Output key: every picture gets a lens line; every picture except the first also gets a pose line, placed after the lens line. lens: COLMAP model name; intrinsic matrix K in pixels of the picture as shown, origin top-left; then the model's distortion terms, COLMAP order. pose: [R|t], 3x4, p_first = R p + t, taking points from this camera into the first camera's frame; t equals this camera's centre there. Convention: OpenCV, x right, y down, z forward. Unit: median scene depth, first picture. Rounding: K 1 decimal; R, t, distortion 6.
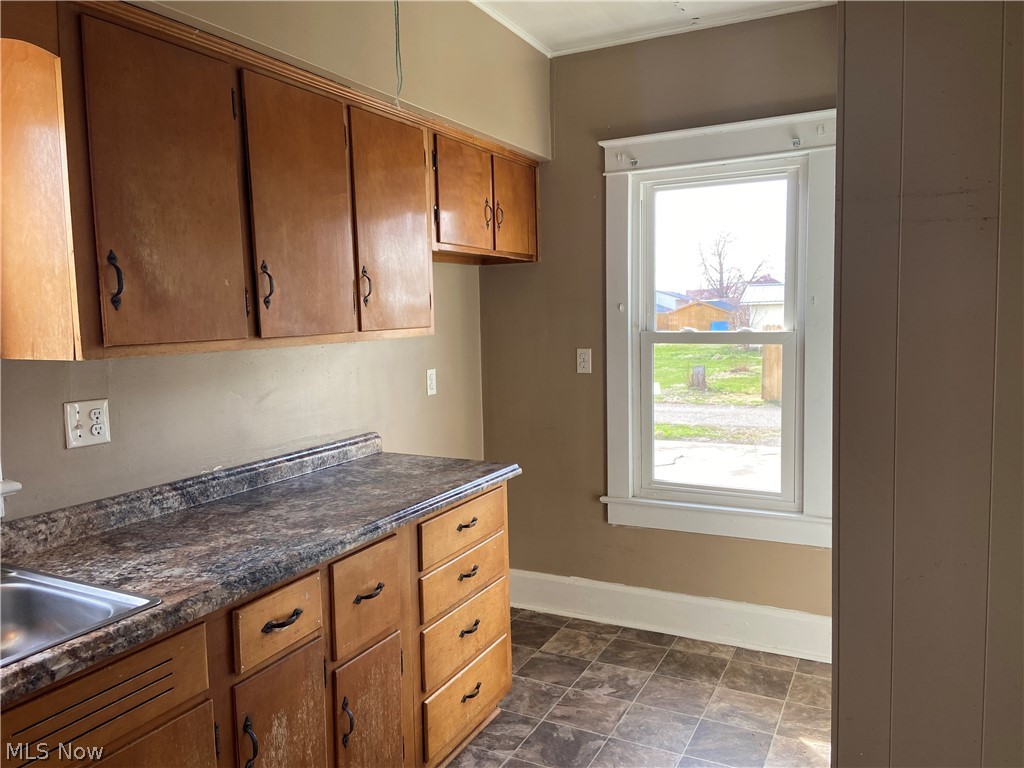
lens RADIAL K [[765.3, 0, 512.7], [0, 765.3, 377.7], [0, 0, 1]] dist [0.125525, -0.166653]
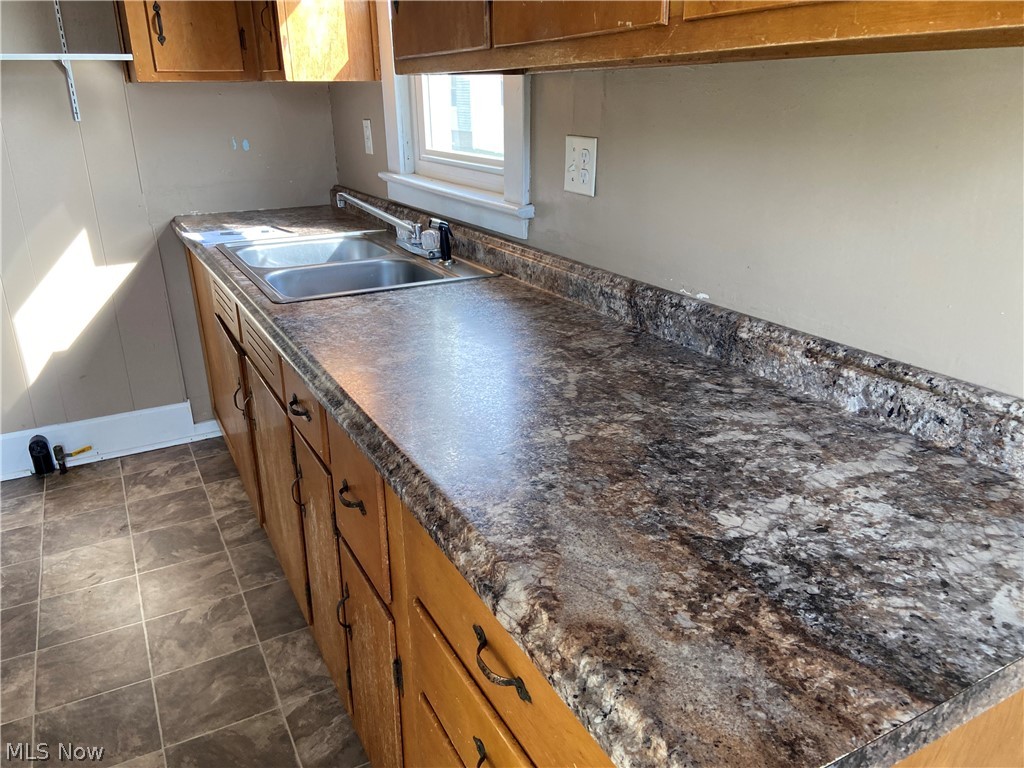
lens RADIAL K [[774.9, 0, 511.8], [0, 774.9, 381.4], [0, 0, 1]] dist [0.137127, -0.152879]
pose [[-0.571129, 0.314533, -0.758209, 0.196038], [-0.042001, 0.911269, 0.409665, -0.070327], [0.819785, 0.265817, -0.507242, 1.433025]]
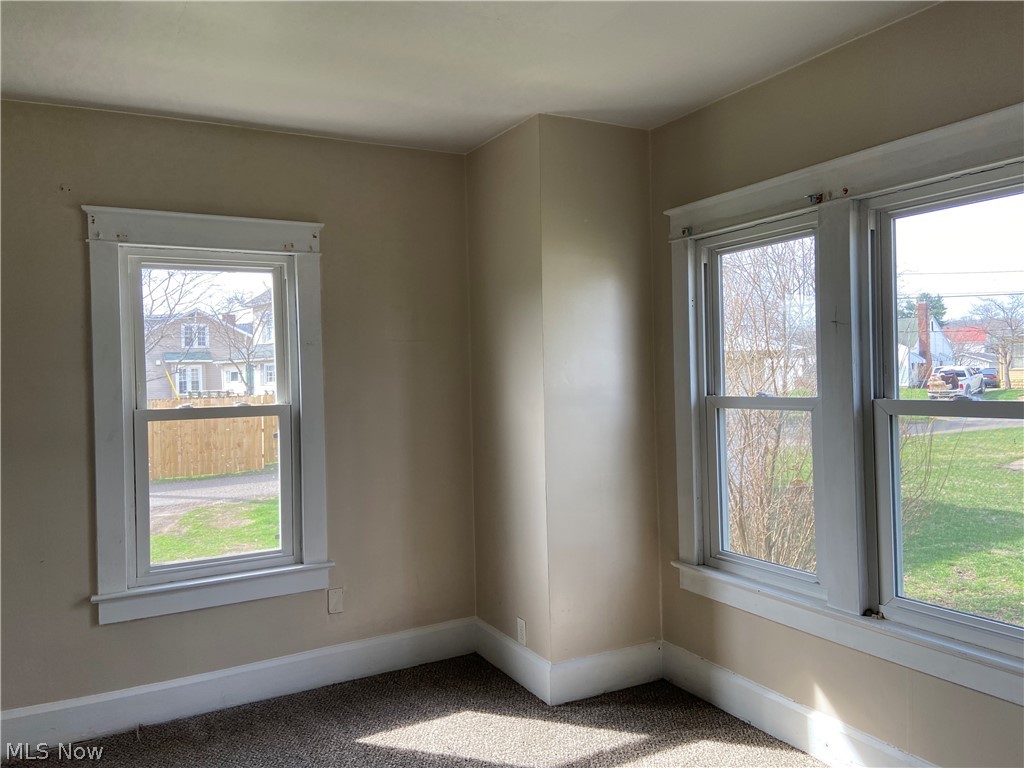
lens RADIAL K [[774.1, 0, 498.7], [0, 774.1, 376.2], [0, 0, 1]] dist [0.128046, -0.166802]
pose [[0.572380, 0.003742, 0.819980, -0.654325], [0.081481, 0.994781, -0.061416, -0.006902], [-0.815930, 0.101966, 0.569088, 0.130790]]
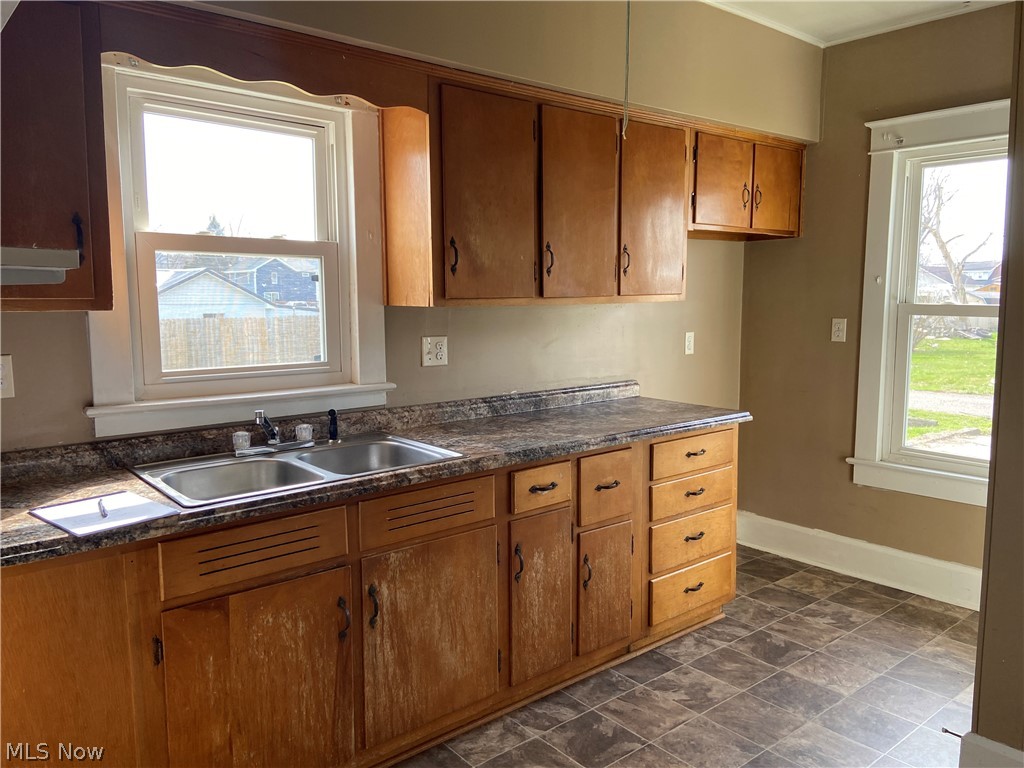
lens RADIAL K [[765.3, 0, 512.7], [0, 765.3, 377.7], [0, 0, 1]] dist [0.125525, -0.166653]
pose [[0.919810, 0.060021, -0.387747, 0.178938], [-0.049016, 0.998067, 0.038218, 0.045553], [0.389291, -0.016147, 0.920973, -0.317062]]
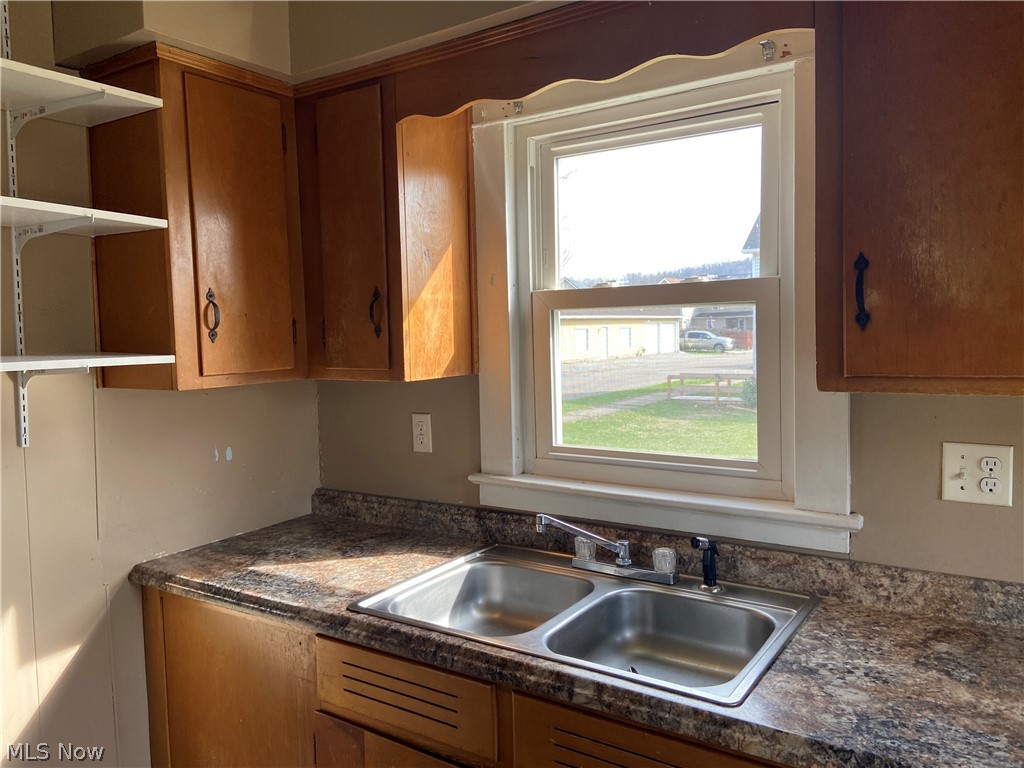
lens RADIAL K [[774.1, 0, 498.7], [0, 774.1, 376.2], [0, 0, 1]] dist [0.128046, -0.166802]
pose [[-0.127018, 0.085512, -0.988208, 0.260505], [-0.056686, 0.994023, 0.093301, -0.080524], [0.990279, 0.067868, -0.121411, 0.637109]]
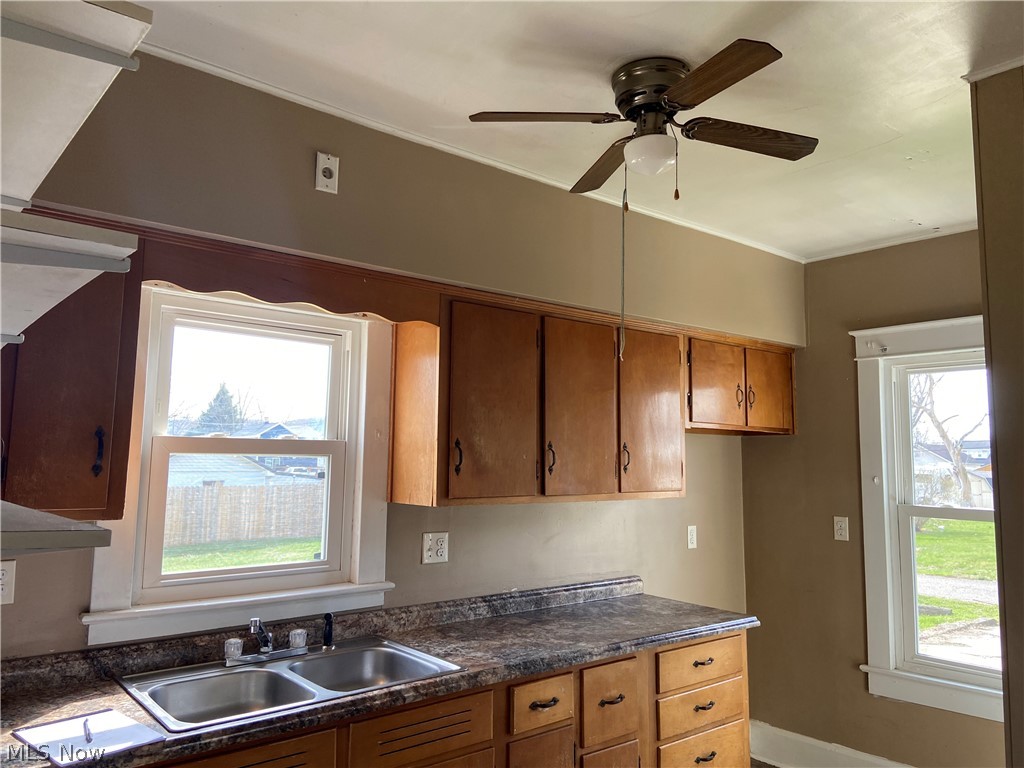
lens RADIAL K [[765.3, 0, 512.7], [0, 765.3, 377.7], [0, 0, 1]] dist [0.125525, -0.166653]
pose [[0.919020, -0.010275, -0.394076, 0.185188], [-0.064954, 0.982050, -0.177086, -0.010526], [0.388822, 0.188342, 0.901856, -0.348307]]
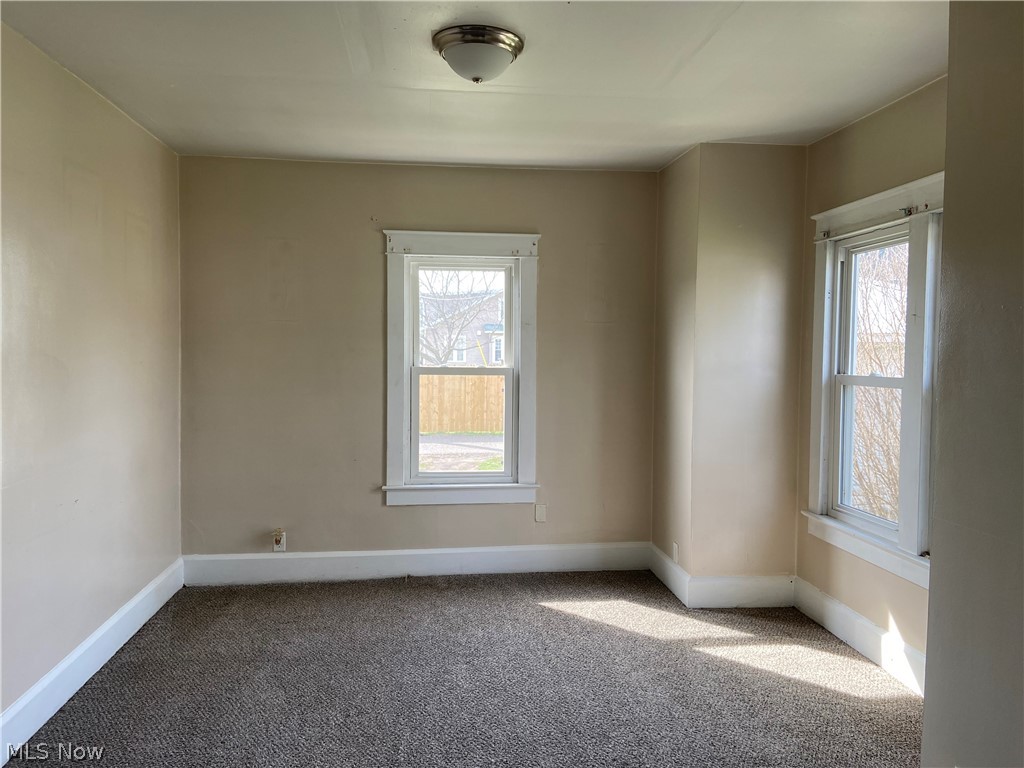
lens RADIAL K [[774.9, 0, 511.8], [0, 774.9, 381.4], [0, 0, 1]] dist [0.137127, -0.152879]
pose [[0.831071, 0.005263, 0.556142, -0.829748], [0.021367, 0.998915, -0.041383, 0.054598], [-0.555756, 0.046275, 0.830056, -0.503081]]
